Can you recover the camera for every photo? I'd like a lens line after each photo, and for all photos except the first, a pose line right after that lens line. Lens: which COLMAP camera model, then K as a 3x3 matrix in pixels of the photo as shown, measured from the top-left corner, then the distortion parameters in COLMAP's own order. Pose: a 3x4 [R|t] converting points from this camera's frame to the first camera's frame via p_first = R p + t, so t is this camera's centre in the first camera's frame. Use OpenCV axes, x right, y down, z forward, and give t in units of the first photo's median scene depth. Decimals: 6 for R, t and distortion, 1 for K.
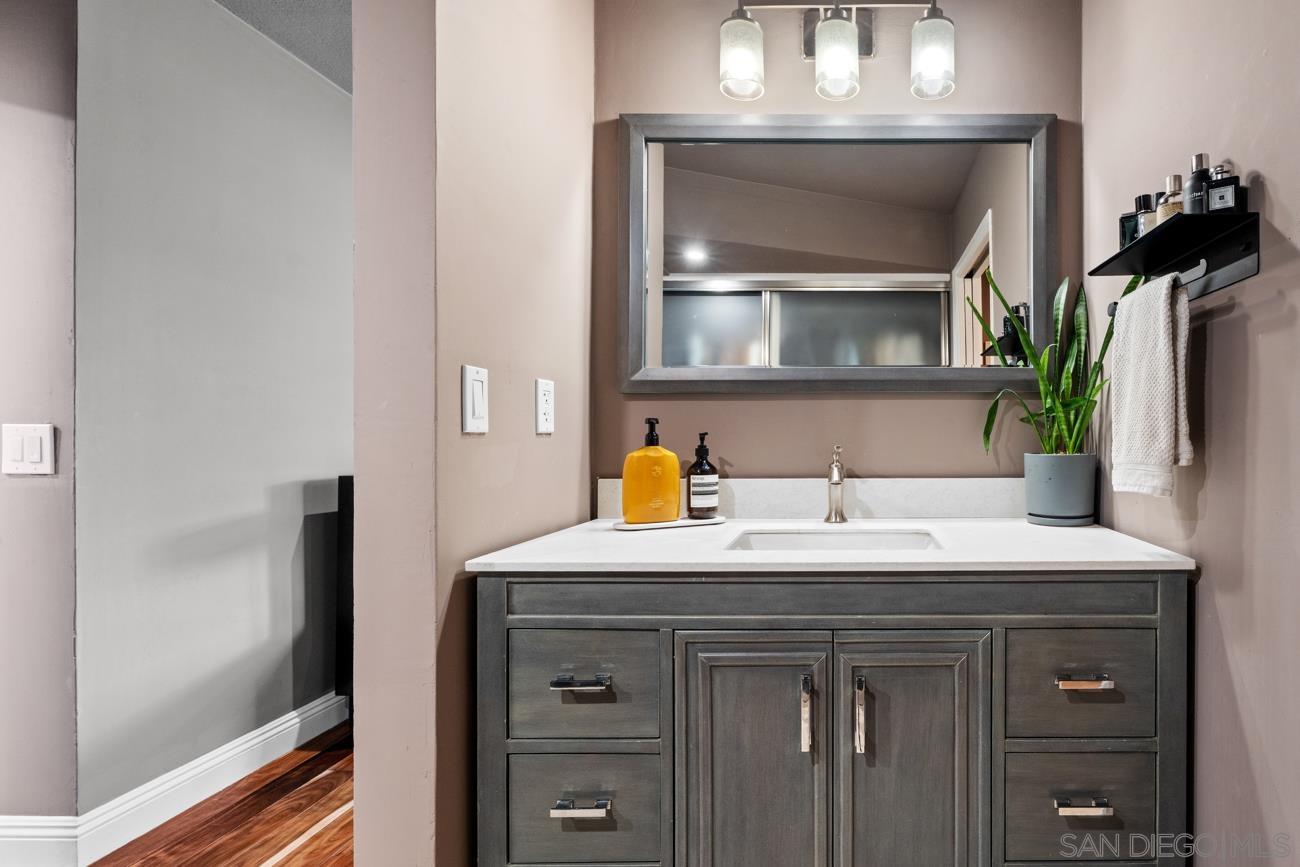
lens RADIAL K [[613.2, 0, 759.7], [0, 613.2, 442.7], [0, 0, 1]] dist [0.000784, 0.000142]
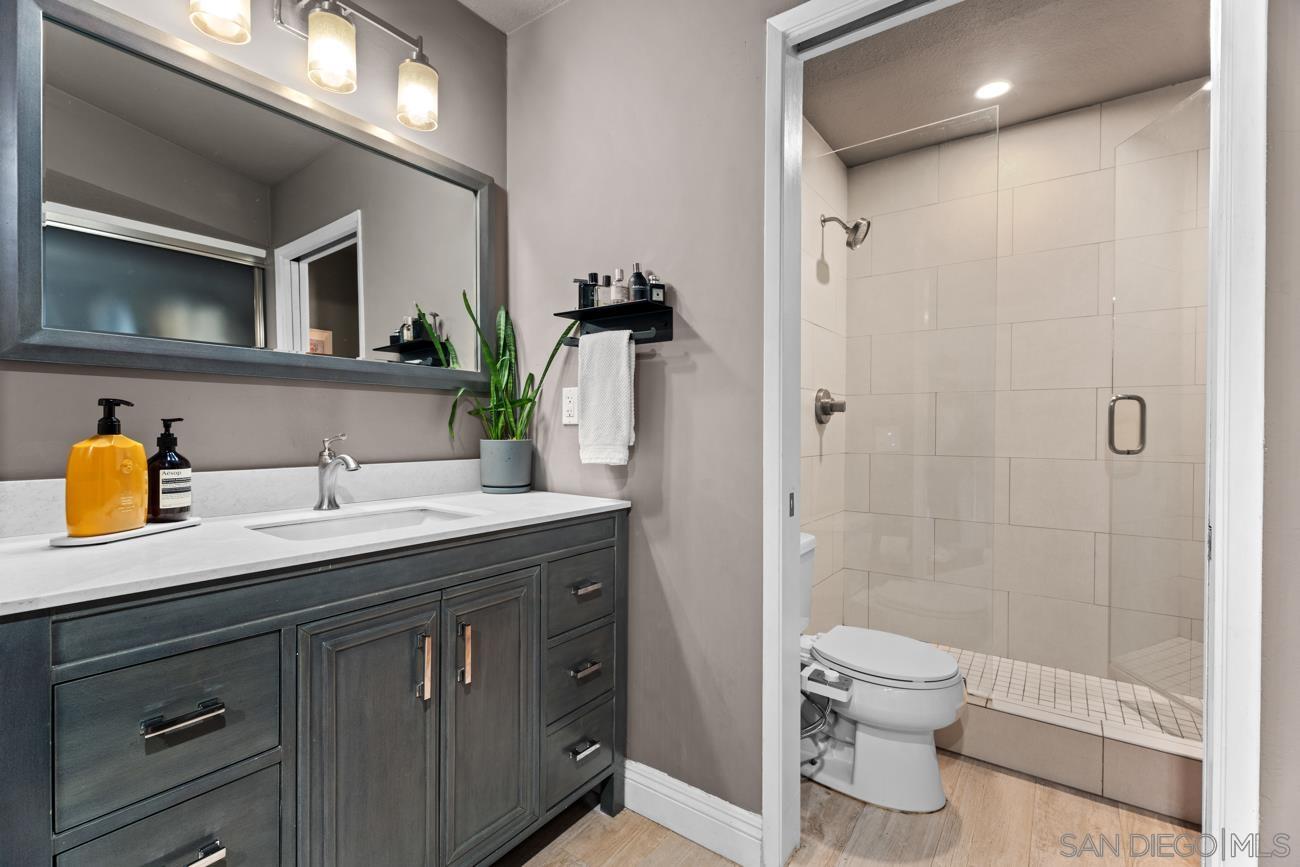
lens RADIAL K [[576.5, 0, 650.2], [0, 576.5, 431.8], [0, 0, 1]] dist [0.001710, -0.000570]
pose [[0.590100, 0.001179, 0.807330, -0.361849], [-0.002992, 0.999995, 0.000727, -0.000659], [-0.807325, -0.002845, 0.590100, 0.014726]]
